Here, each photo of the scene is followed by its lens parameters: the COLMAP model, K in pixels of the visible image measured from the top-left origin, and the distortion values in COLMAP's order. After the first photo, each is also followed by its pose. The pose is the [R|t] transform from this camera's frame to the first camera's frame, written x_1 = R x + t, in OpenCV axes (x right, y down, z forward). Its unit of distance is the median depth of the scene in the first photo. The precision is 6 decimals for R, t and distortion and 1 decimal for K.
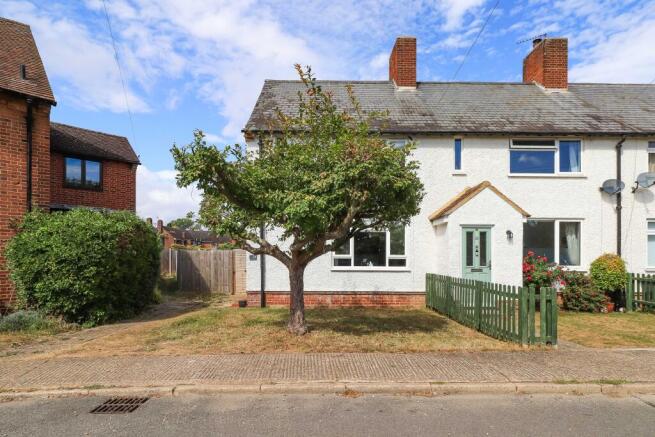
lens RADIAL K [[367.0, 0, 327.5], [0, 367.0, 254.0], [0, 0, 1]] dist [0.002932, 0.001111]
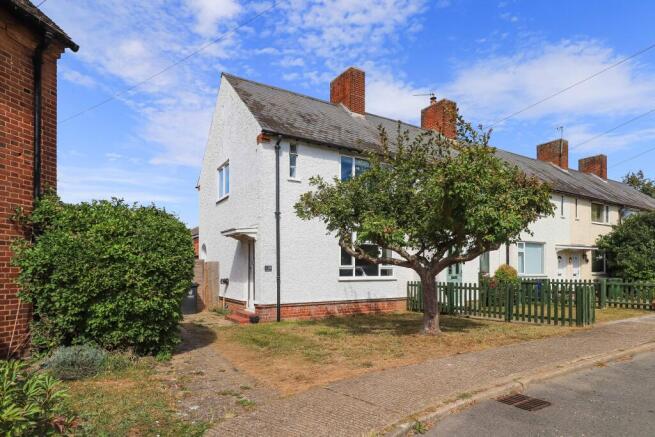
lens RADIAL K [[367.8, 0, 327.4], [0, 367.8, 265.0], [0, 0, 1]] dist [0.002629, 0.000233]
pose [[0.858129, 0.000414, 0.513434, -0.550016], [0.002136, 0.999988, -0.004377, 0.005221], [-0.513429, 0.004853, 0.858118, 0.127343]]
